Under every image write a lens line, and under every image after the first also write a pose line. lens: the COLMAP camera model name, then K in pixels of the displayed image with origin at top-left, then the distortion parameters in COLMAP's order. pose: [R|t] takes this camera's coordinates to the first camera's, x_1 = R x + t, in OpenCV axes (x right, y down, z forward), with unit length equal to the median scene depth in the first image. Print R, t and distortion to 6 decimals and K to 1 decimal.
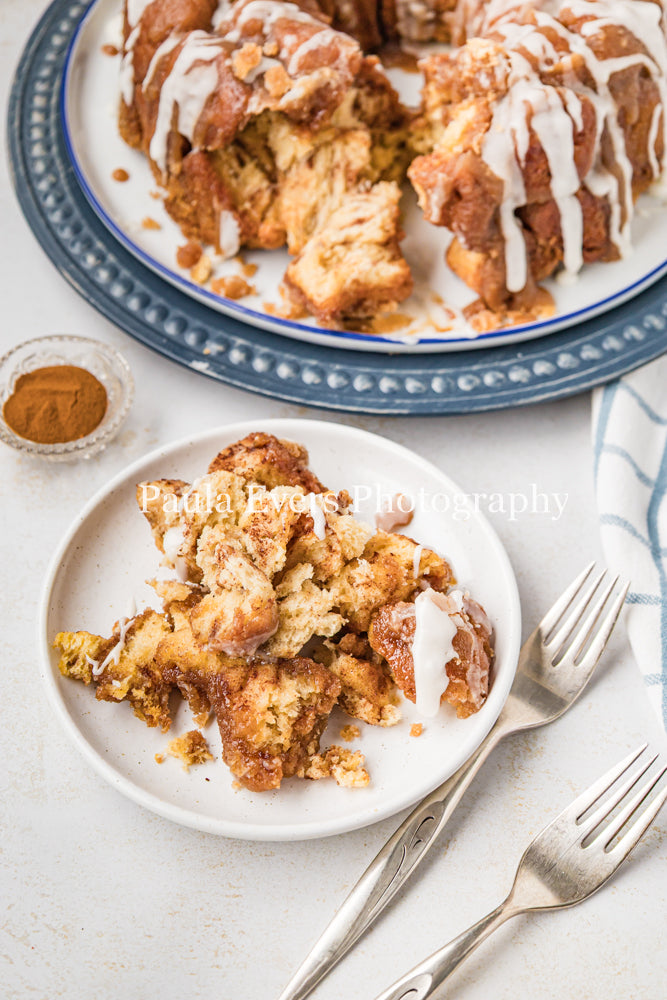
lens RADIAL K [[1626.9, 0, 344.7], [0, 1626.9, 497.7], [0, 0, 1]] dist [0.021530, 0.118858]
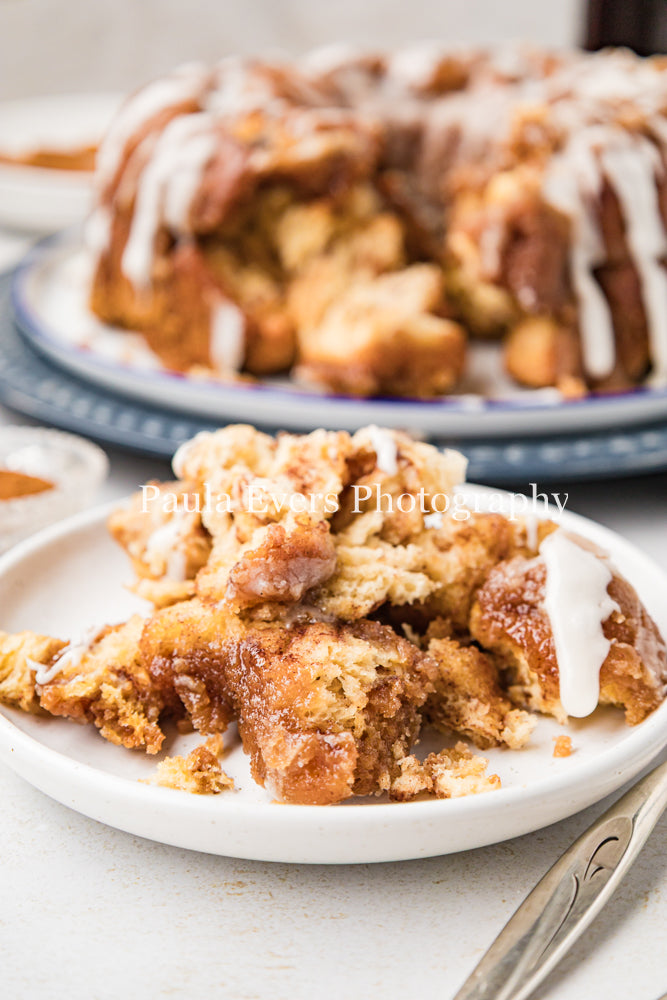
lens RADIAL K [[1667.6, 0, 329.4], [0, 1667.6, 509.9], [0, 0, 1]] dist [0.004398, 0.113667]
pose [[0.998598, -0.021268, 0.048465, -0.073078], [0.043981, 0.842864, -0.536326, 0.403881], [-0.029443, 0.537706, 0.842618, 0.427594]]
